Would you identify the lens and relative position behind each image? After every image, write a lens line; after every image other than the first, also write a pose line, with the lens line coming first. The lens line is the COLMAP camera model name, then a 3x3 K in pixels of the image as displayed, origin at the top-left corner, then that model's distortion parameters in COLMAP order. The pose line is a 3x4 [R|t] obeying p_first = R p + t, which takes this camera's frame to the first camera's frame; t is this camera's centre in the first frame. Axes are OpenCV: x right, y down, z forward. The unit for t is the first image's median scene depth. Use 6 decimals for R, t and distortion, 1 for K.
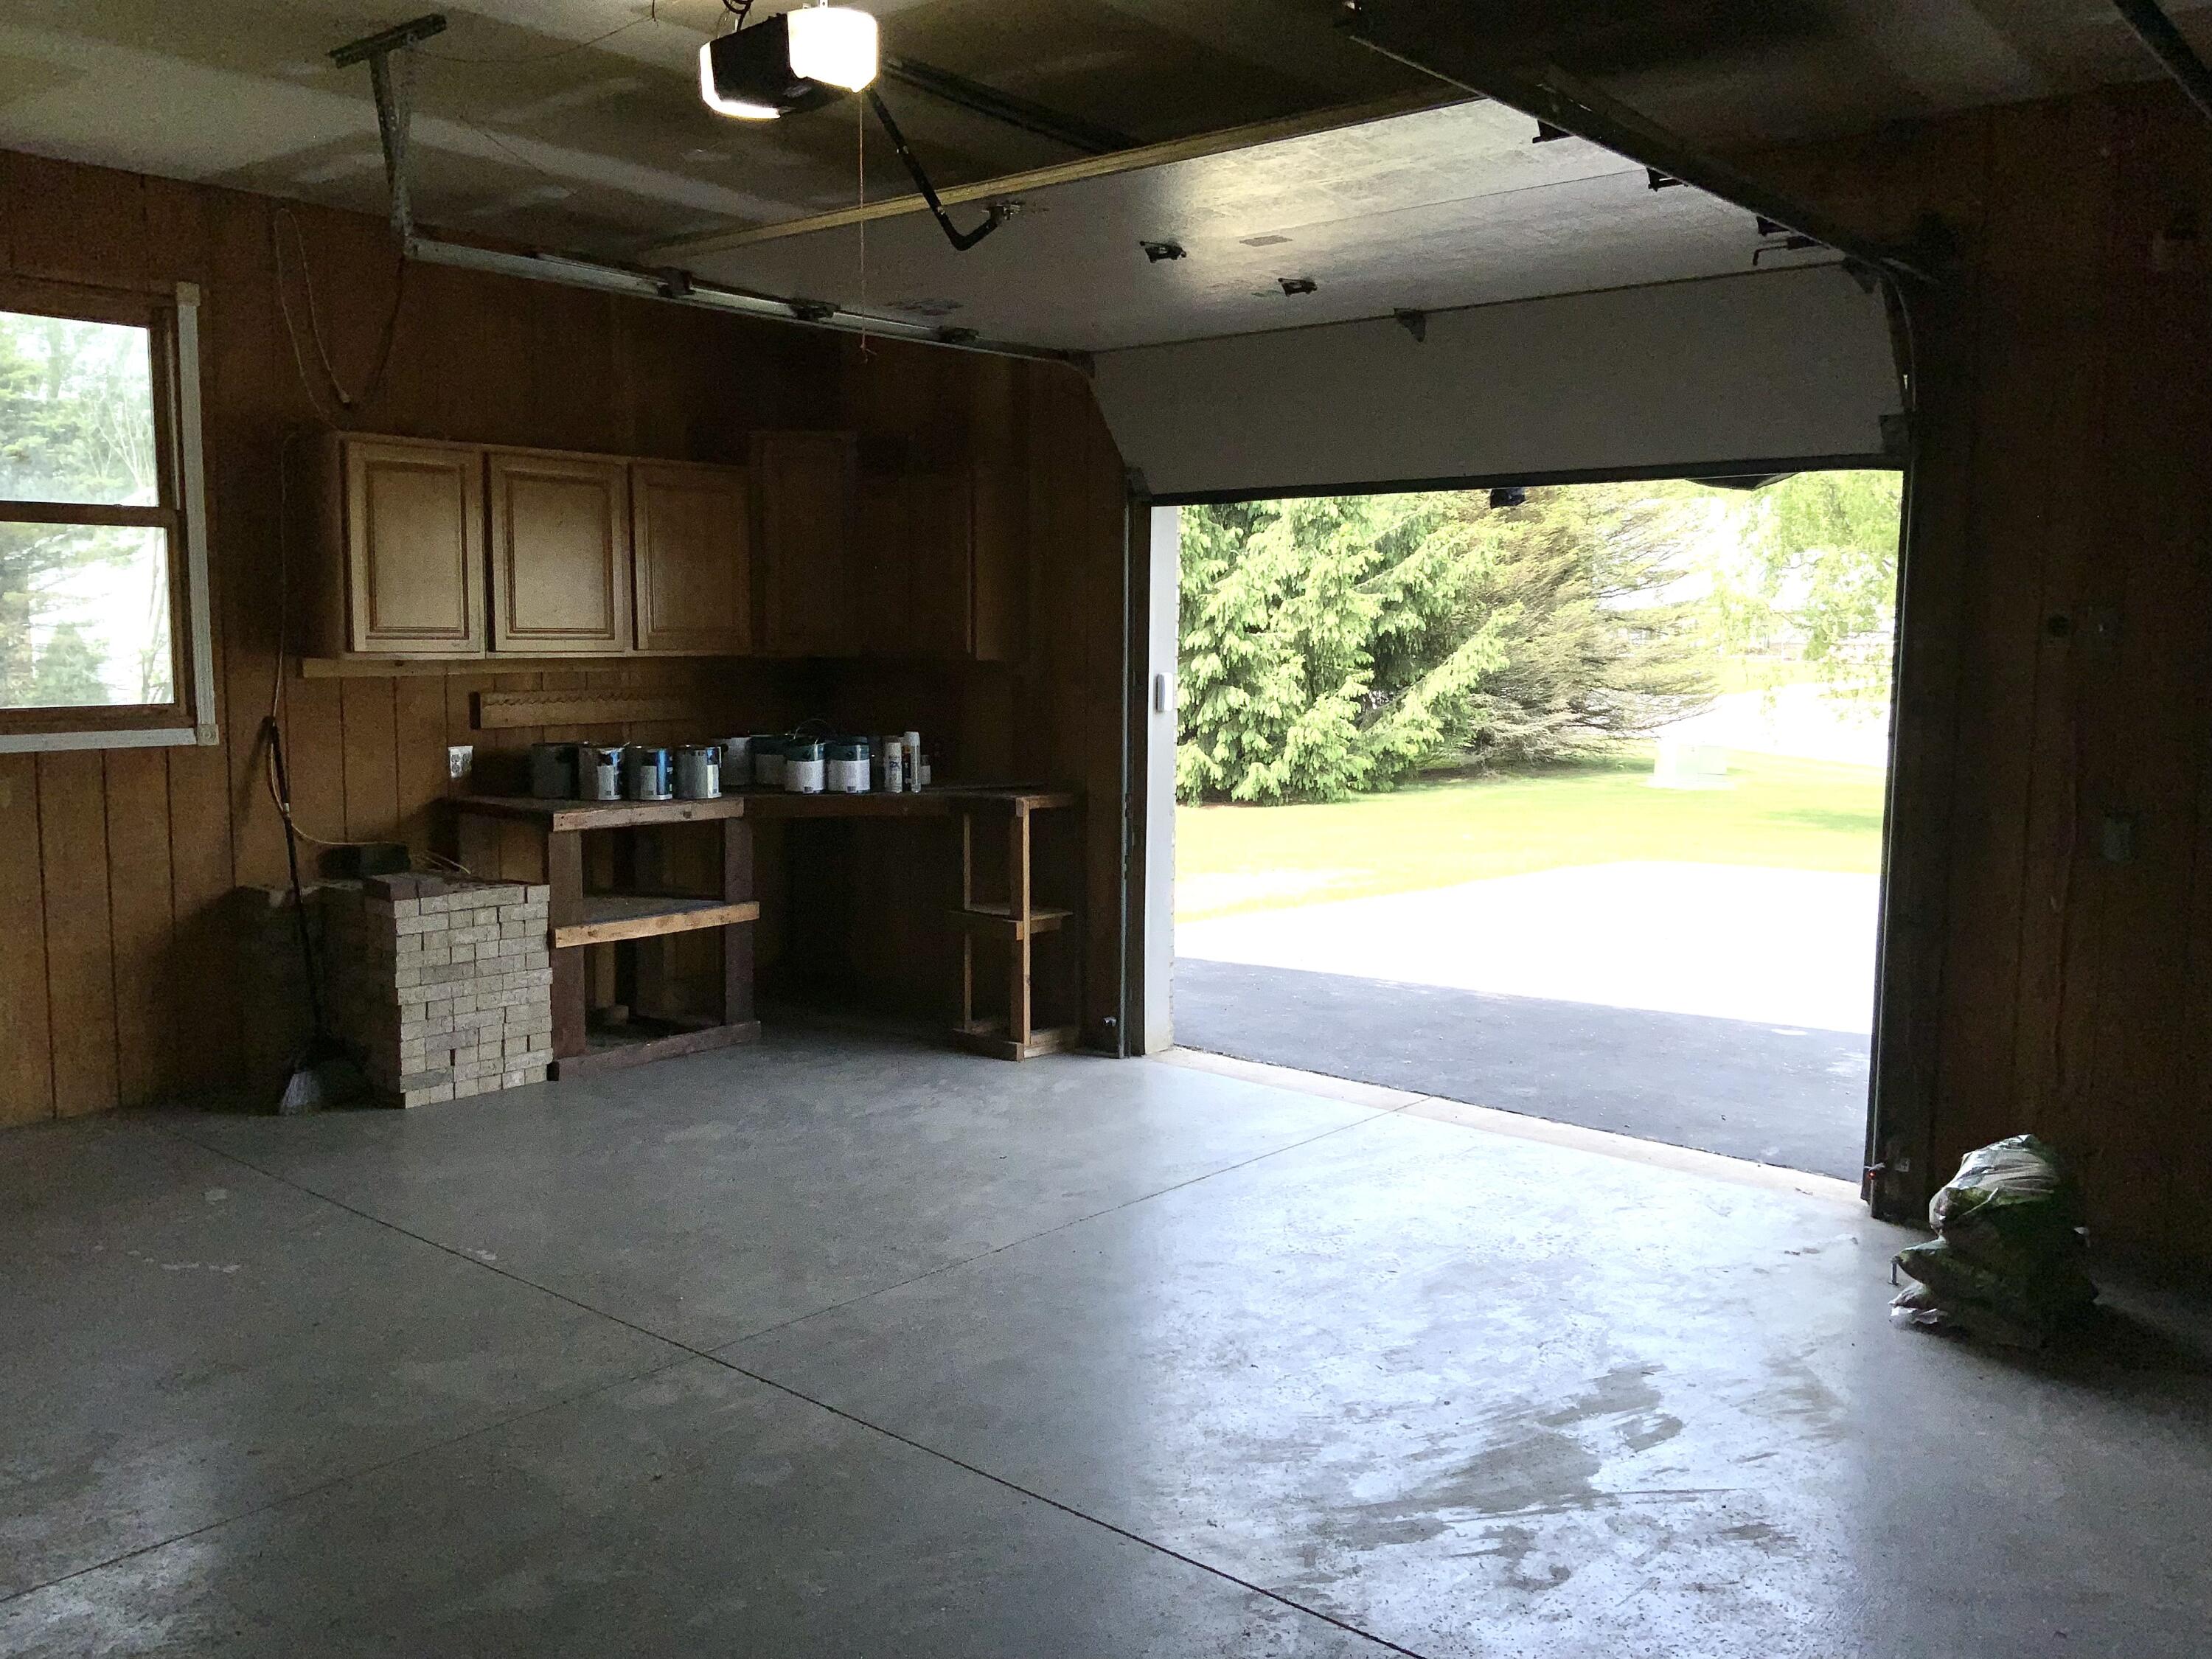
lens RADIAL K [[1825.0, 0, 1108.4], [0, 1825.0, 817.2], [0, 0, 1]] dist [0.127142, -0.254673]
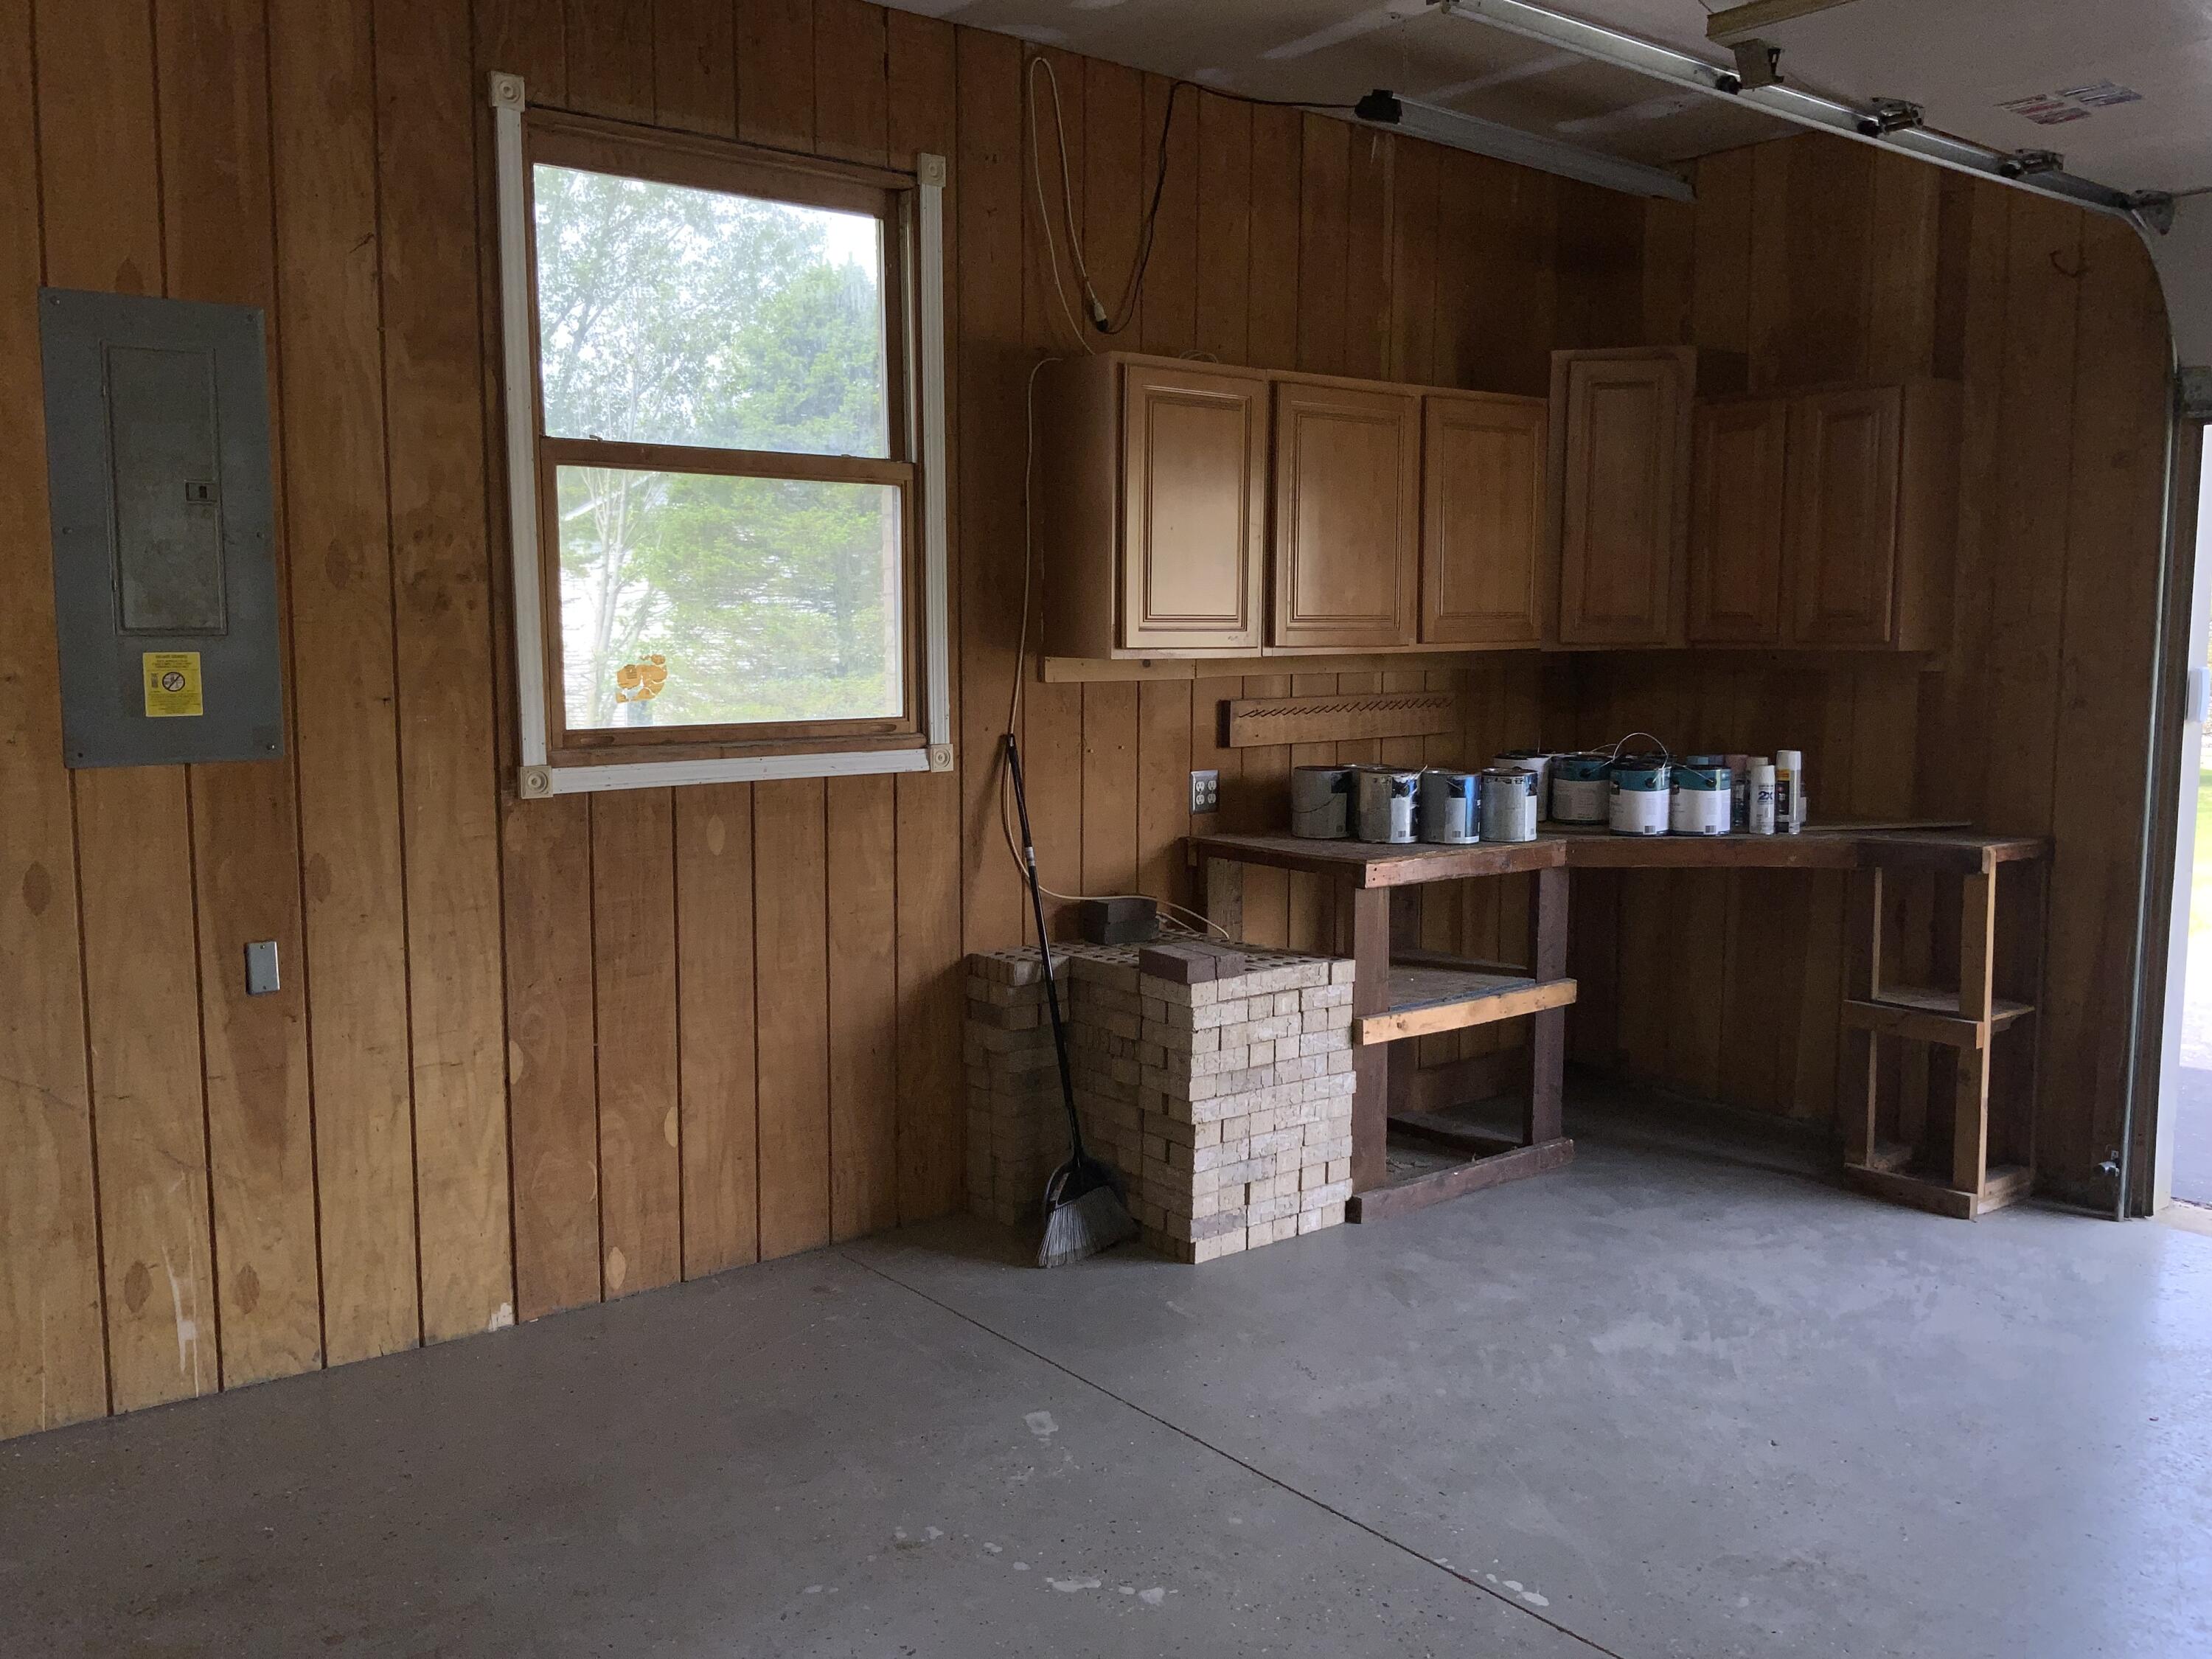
lens RADIAL K [[1825.0, 0, 1108.4], [0, 1825.0, 817.2], [0, 0, 1]] dist [0.127142, -0.254673]
pose [[0.982786, 0.010222, -0.184466, -0.266273], [-0.010388, 0.999946, 0.000065, -0.019704], [0.184456, 0.001852, 0.982839, 0.258057]]
